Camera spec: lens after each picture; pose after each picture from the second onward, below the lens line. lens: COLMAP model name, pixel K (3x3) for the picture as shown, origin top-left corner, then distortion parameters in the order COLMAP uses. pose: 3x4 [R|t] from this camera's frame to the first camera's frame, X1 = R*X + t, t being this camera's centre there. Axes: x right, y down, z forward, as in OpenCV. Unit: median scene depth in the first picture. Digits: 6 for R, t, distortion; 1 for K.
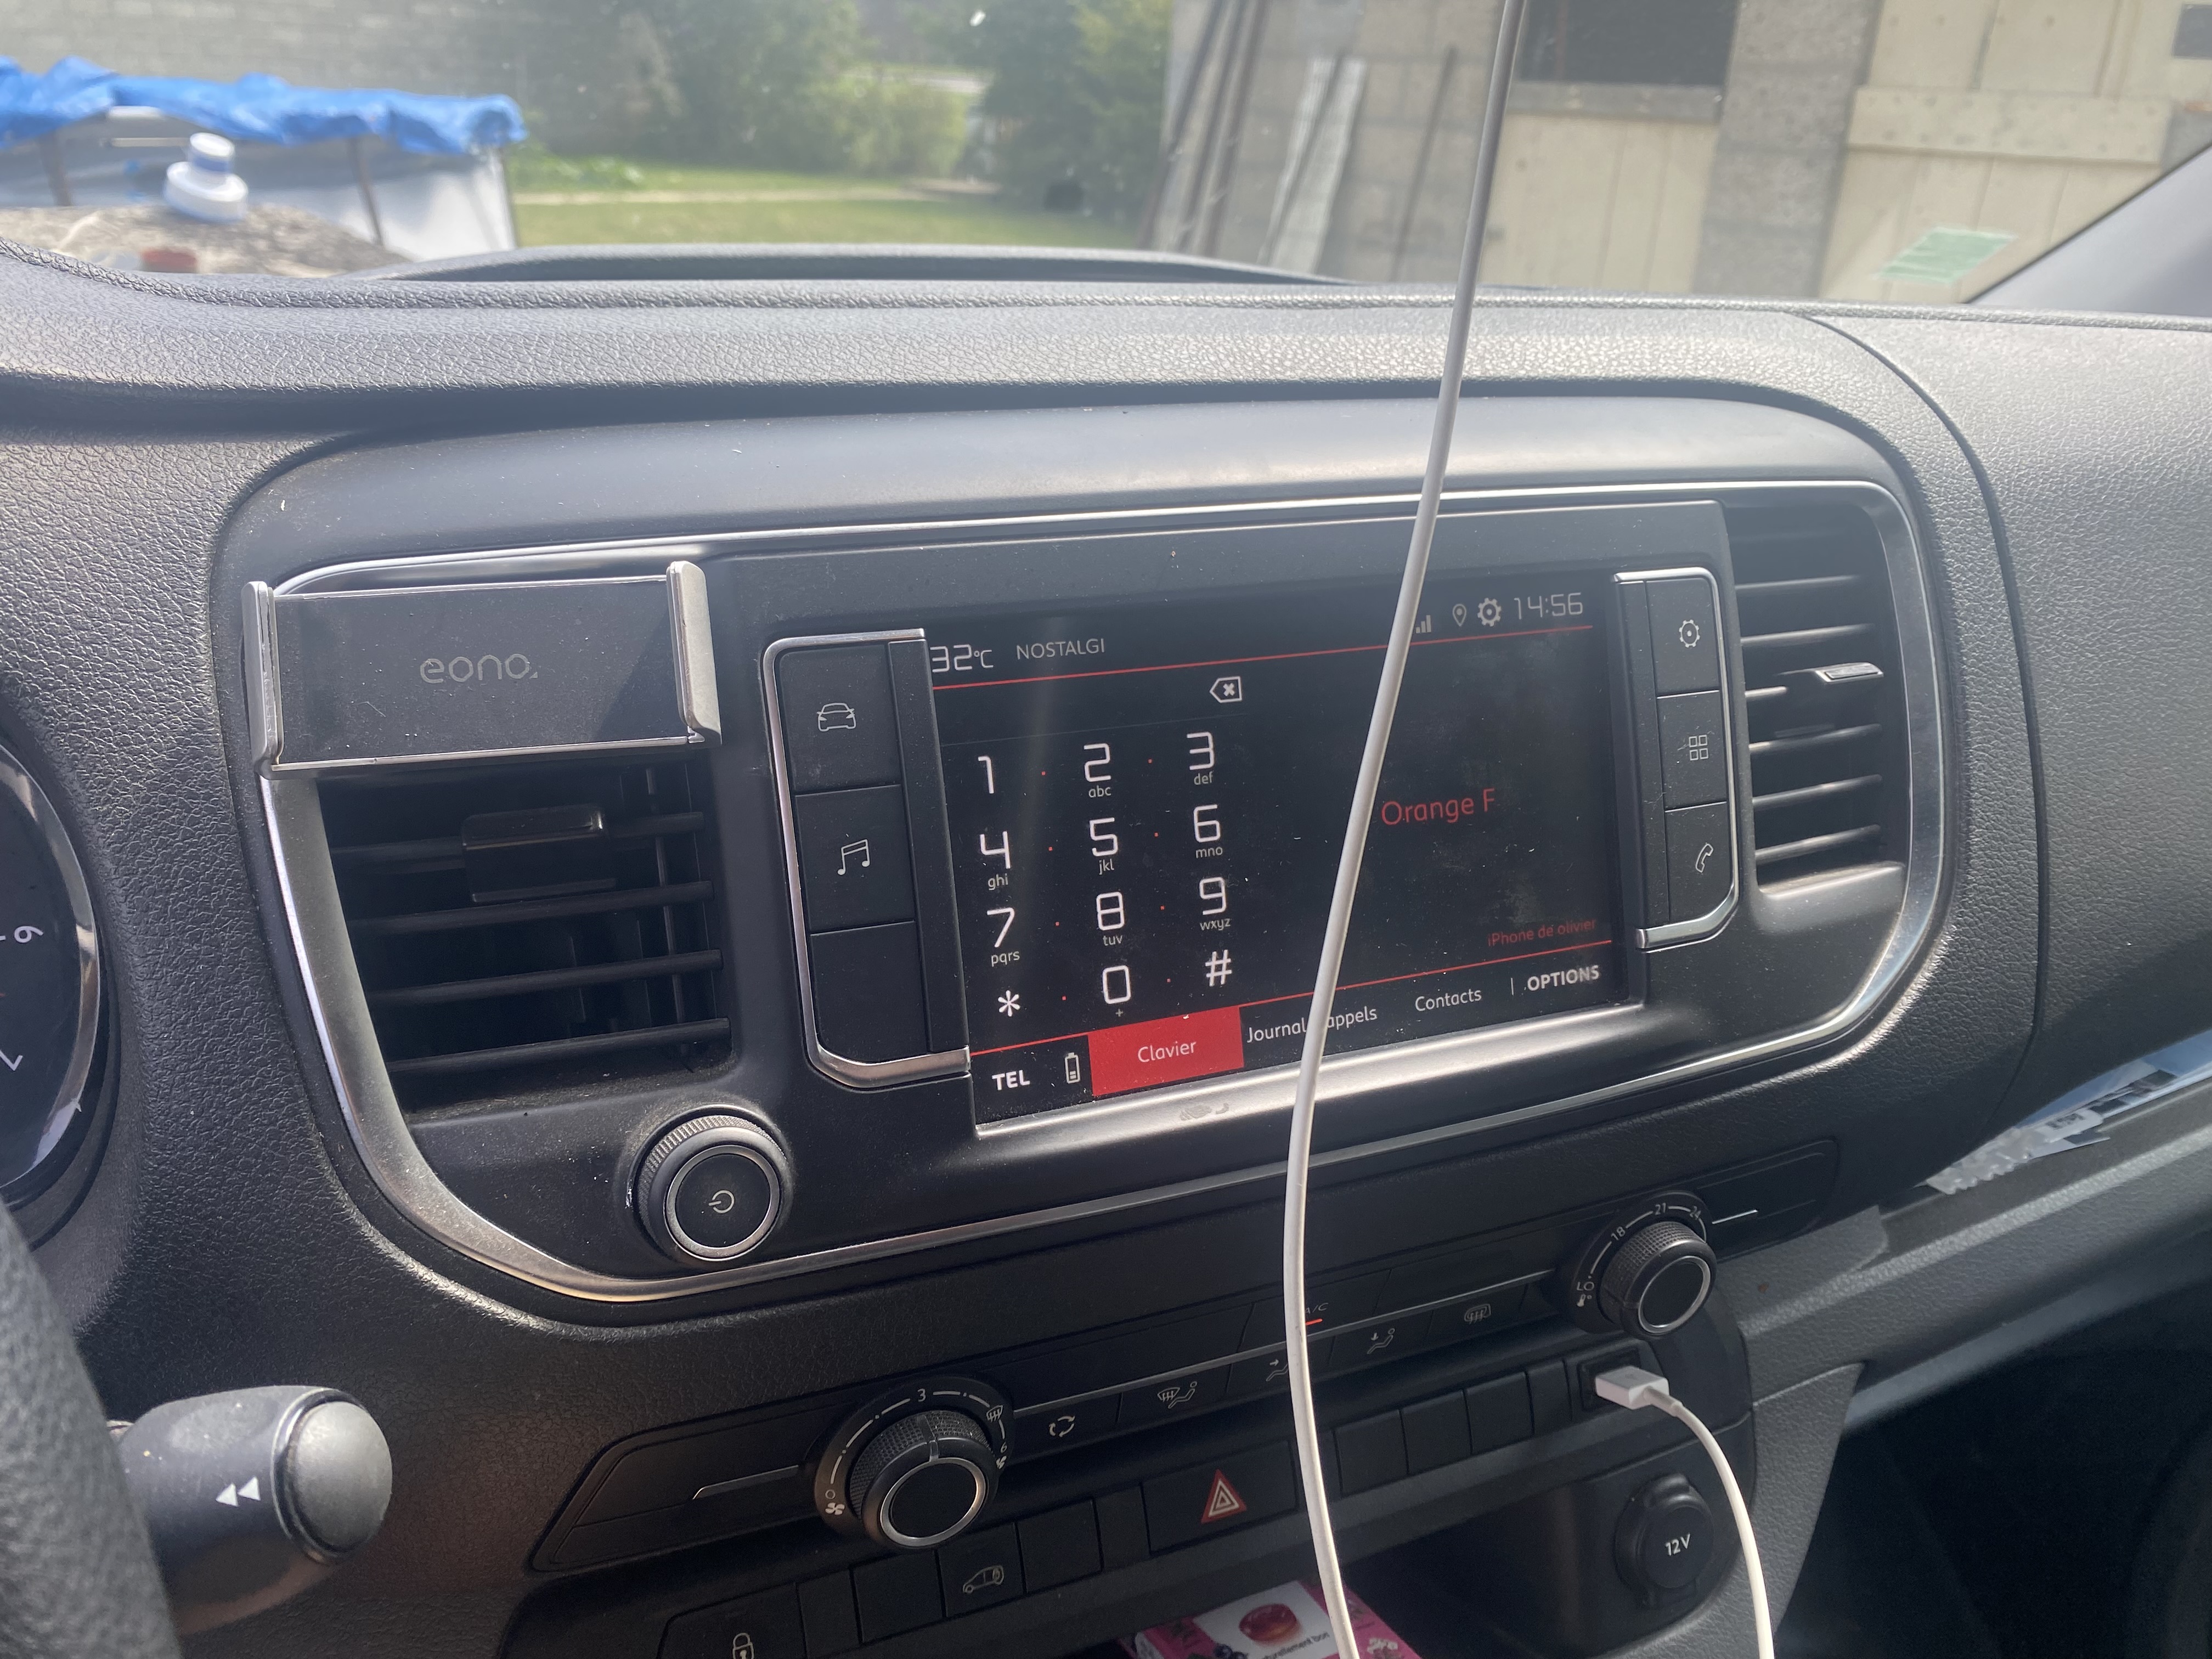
lens RADIAL K [[1698.9, 0, 1106.0], [0, 1698.9, 829.5], [0, 0, 1]] dist [-0.004202, 0.010756]
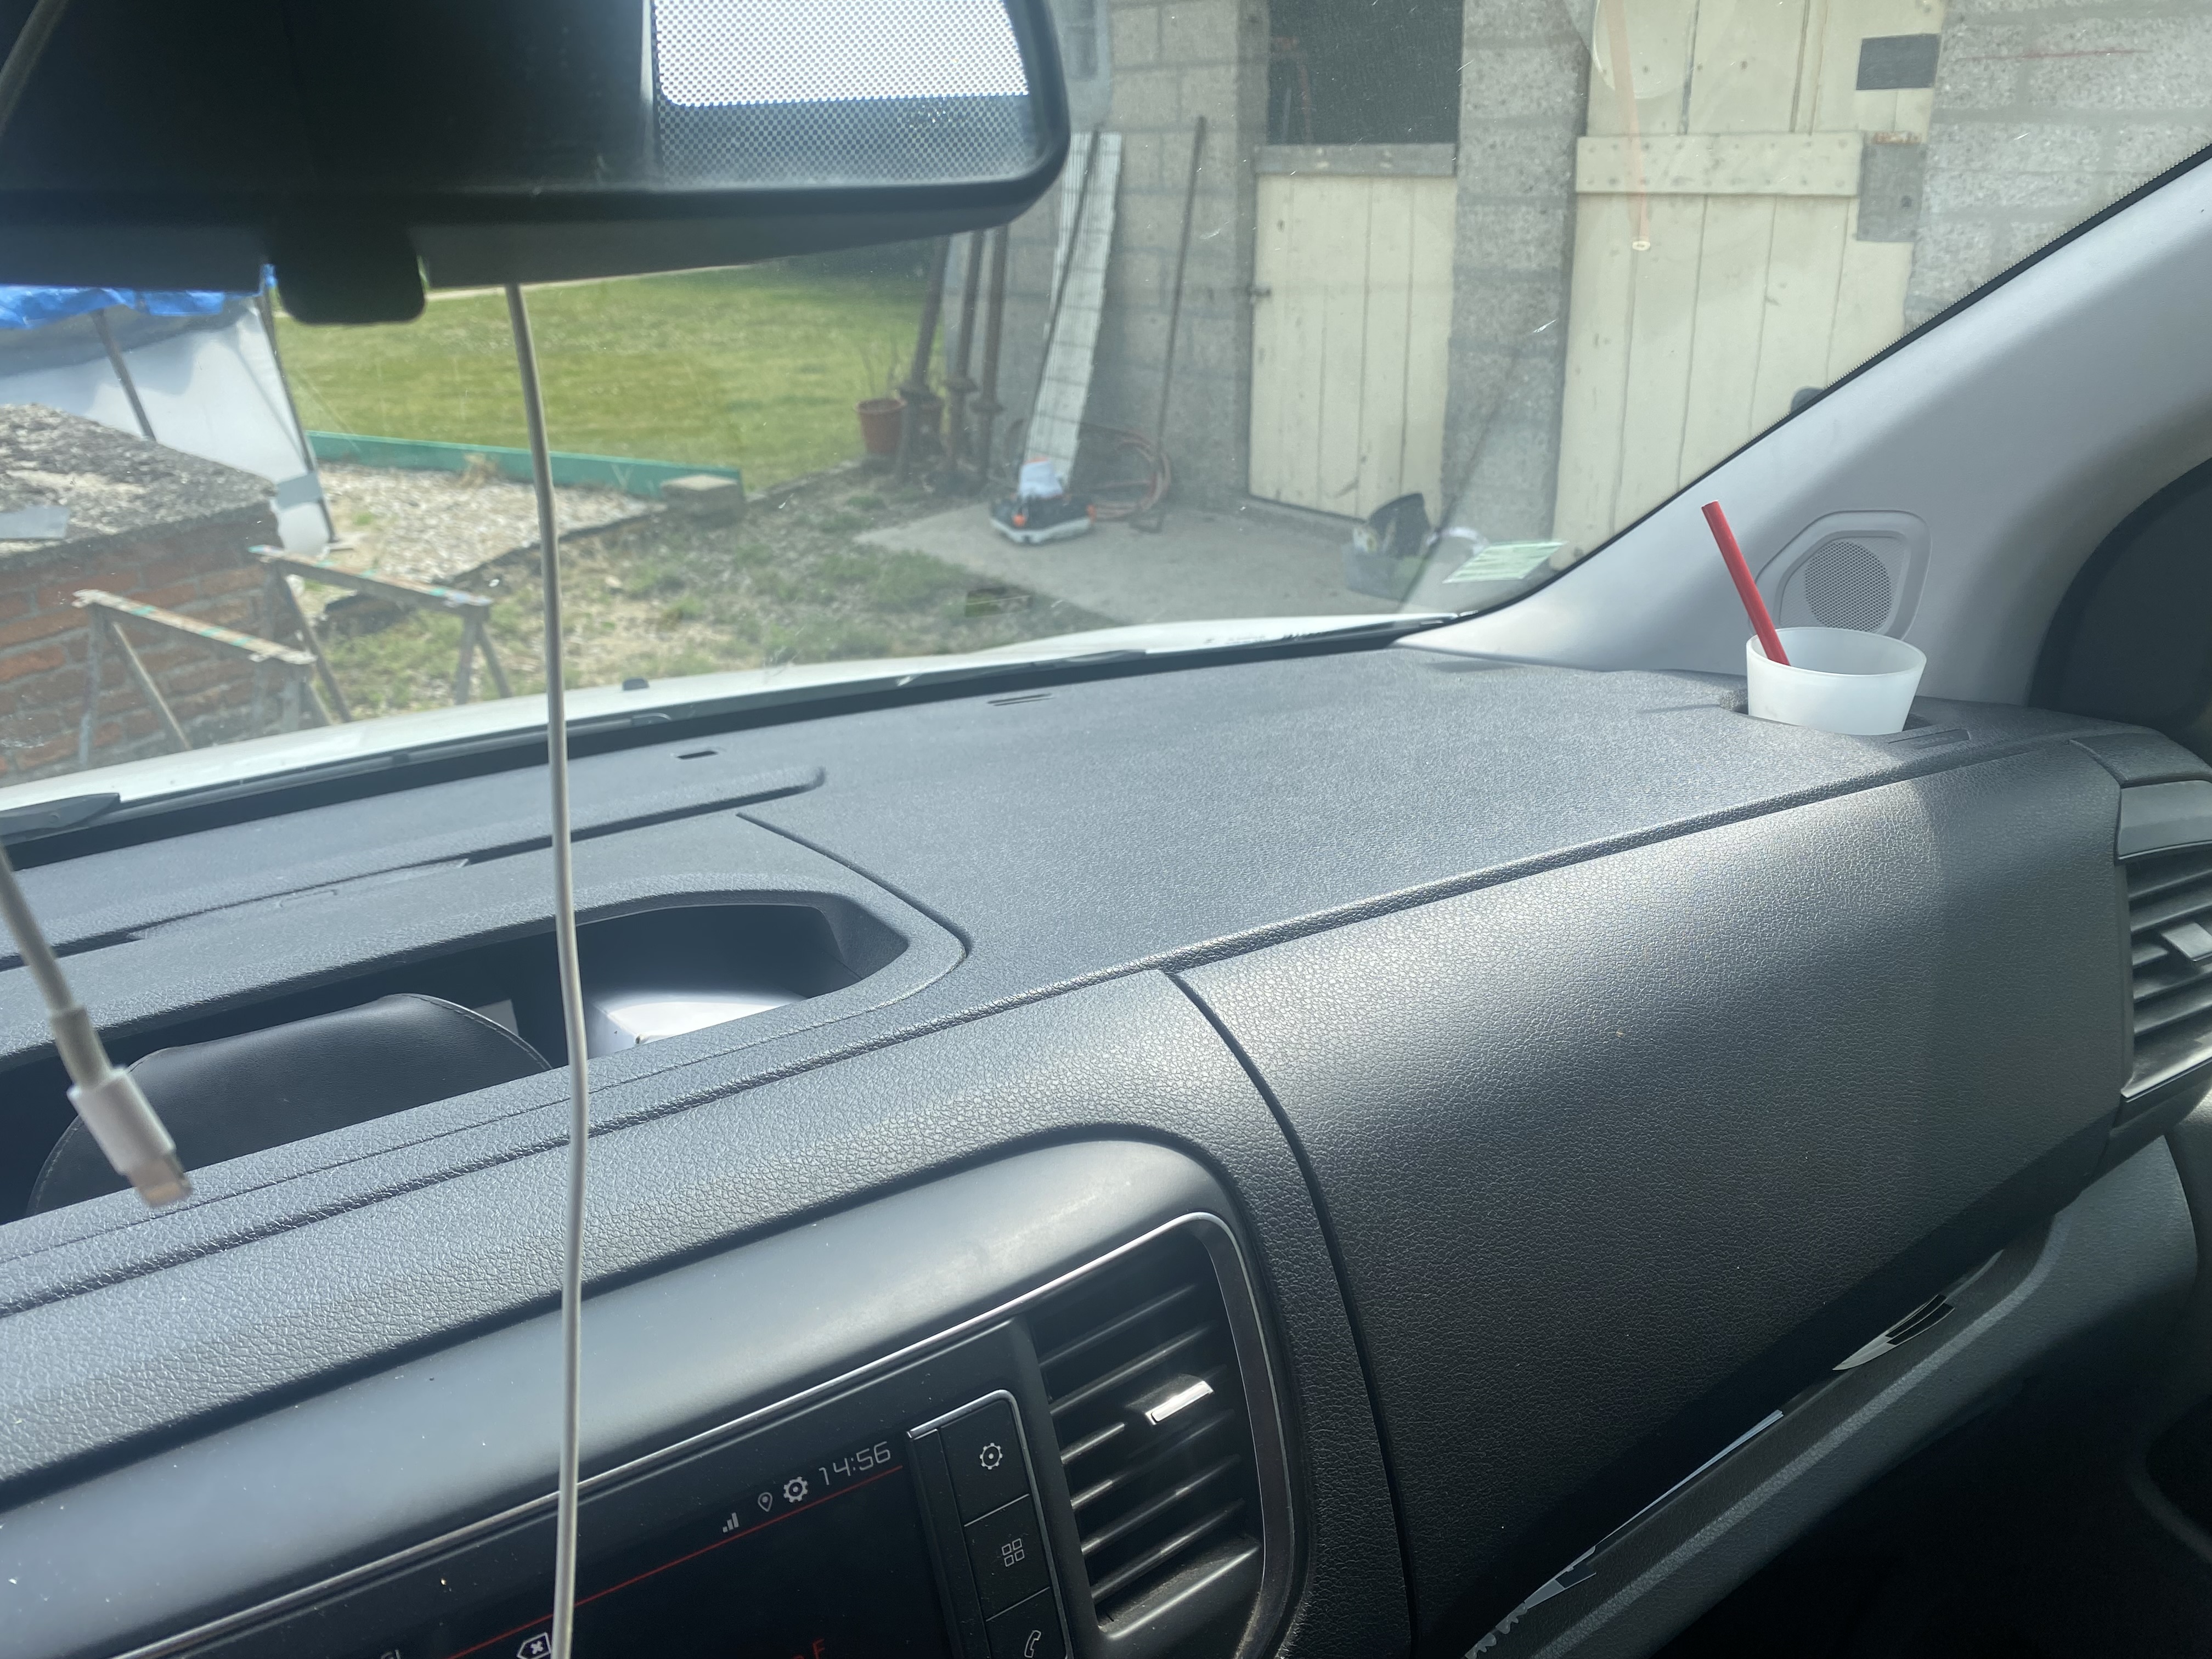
lens RADIAL K [[1698.9, 0, 1106.0], [0, 1698.9, 829.5], [0, 0, 1]] dist [-0.004202, 0.010756]
pose [[0.989516, -0.120355, 0.079831, 0.237174], [0.122496, 0.992215, -0.022462, -0.309037], [-0.076506, 0.032006, 0.996555, -0.089594]]
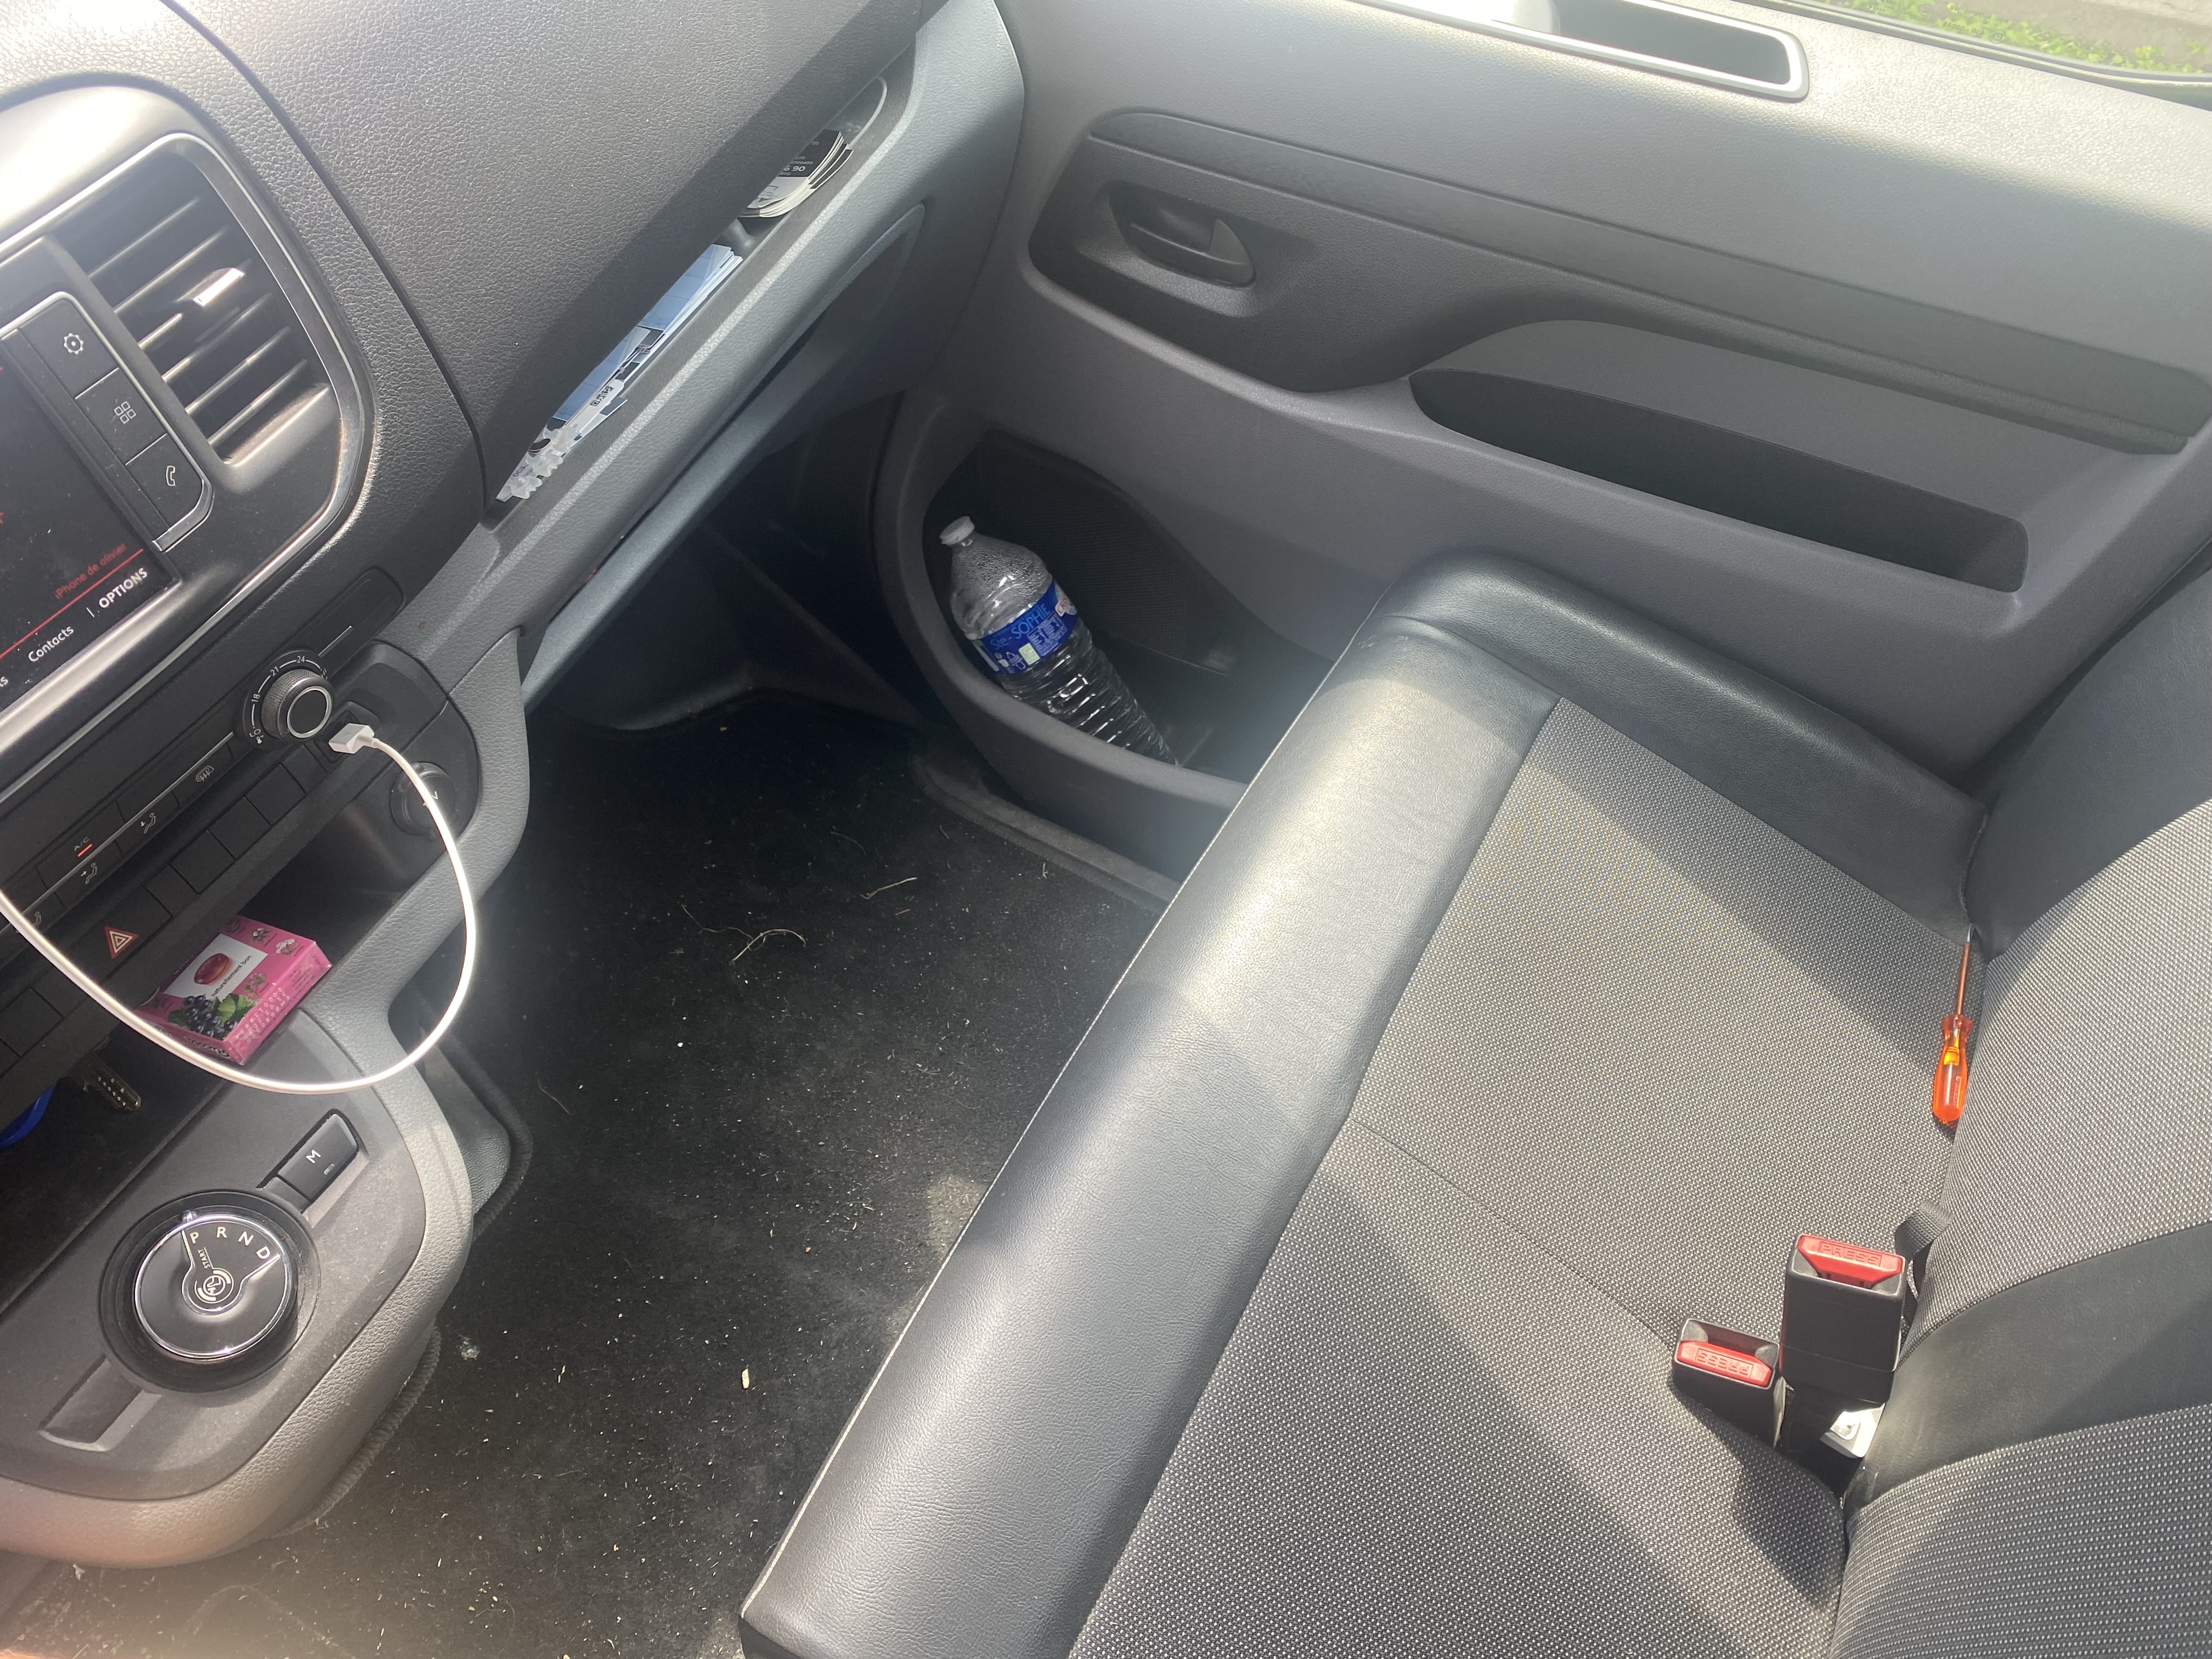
lens RADIAL K [[1697.3, 0, 1106.0], [0, 1697.3, 829.5], [0, 0, 1]] dist [-0.004781, -0.004048]
pose [[0.785910, -0.499566, 0.364390, 0.189180], [0.246455, 0.793543, 0.556371, -0.234832], [-0.567103, -0.347452, 0.746774, -0.457175]]
